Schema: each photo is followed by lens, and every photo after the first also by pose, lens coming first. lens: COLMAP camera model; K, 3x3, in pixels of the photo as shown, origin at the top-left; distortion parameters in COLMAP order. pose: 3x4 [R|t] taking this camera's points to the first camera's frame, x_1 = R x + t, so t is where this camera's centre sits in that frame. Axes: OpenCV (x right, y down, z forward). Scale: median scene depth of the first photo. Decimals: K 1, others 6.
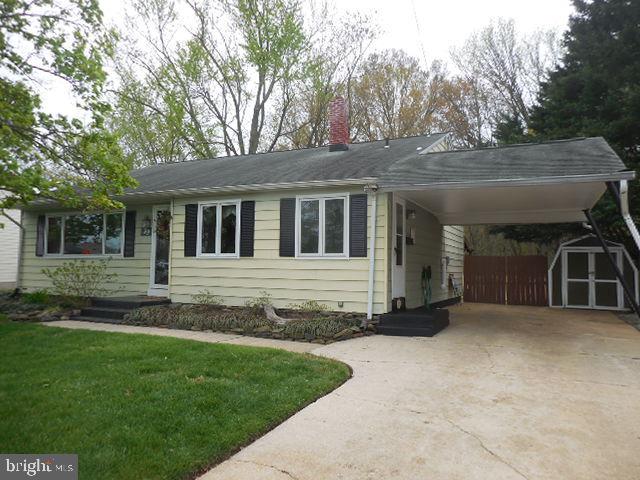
lens RADIAL K [[475.4, 0, 317.6], [0, 475.4, 238.1], [0, 0, 1]] dist [-0.002161, 0.006636]
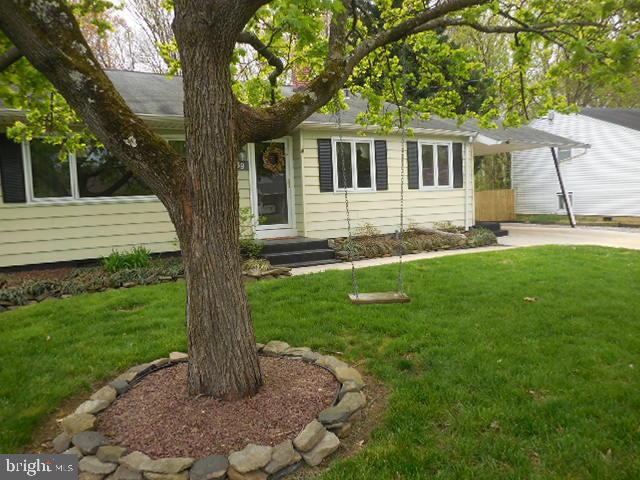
lens RADIAL K [[475.4, 0, 317.6], [0, 475.4, 238.1], [0, 0, 1]] dist [-0.002161, 0.006636]
pose [[0.567965, -0.096577, 0.817367, -1.172514], [0.000954, 0.993168, 0.116686, 0.019938], [-0.823052, -0.065494, 0.564177, 0.480412]]
